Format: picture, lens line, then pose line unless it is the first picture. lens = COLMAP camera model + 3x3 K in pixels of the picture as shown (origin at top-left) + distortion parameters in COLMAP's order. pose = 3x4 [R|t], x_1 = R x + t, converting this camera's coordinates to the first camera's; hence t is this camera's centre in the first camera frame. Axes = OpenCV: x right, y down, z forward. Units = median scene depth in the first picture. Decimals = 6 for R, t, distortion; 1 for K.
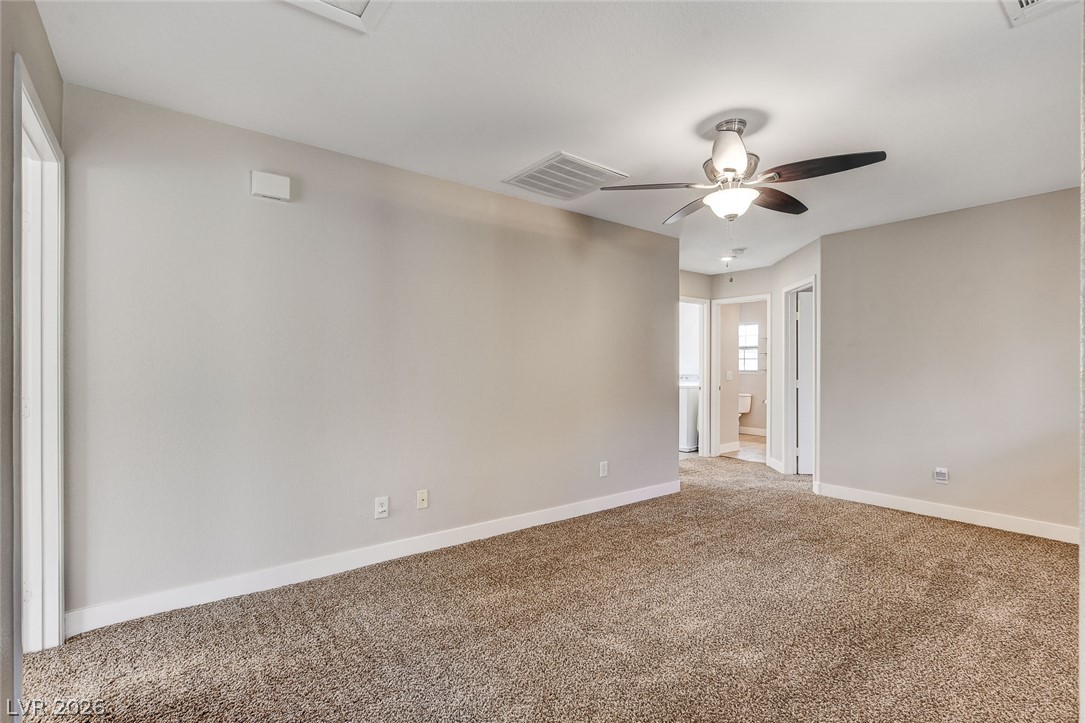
lens RADIAL K [[495.0, 0, 544.5], [0, 495.0, 367.4], [0, 0, 1]] dist [-0.001192, -0.000348]
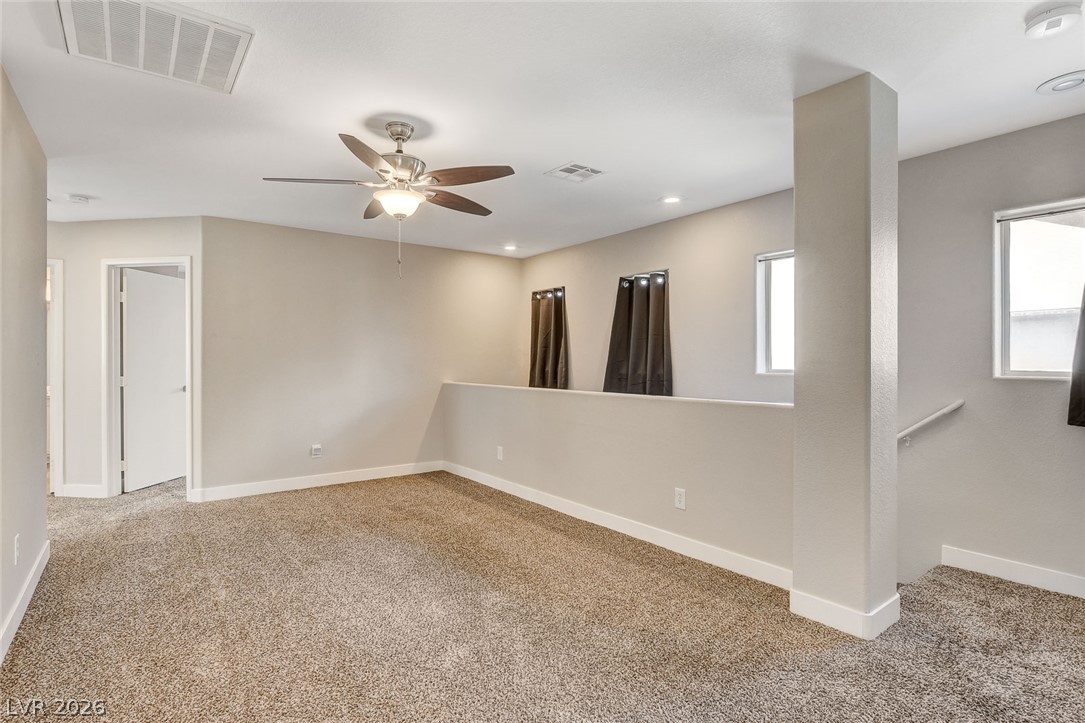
lens RADIAL K [[546.9, 0, 509.1], [0, 546.9, 360.9], [0, 0, 1]] dist [-0.000635, 0.000045]
pose [[0.056003, -0.003864, 0.998423, -0.530847], [0.000626, 0.999992, 0.003835, -0.004881], [-0.998430, 0.000410, 0.056005, 0.496448]]
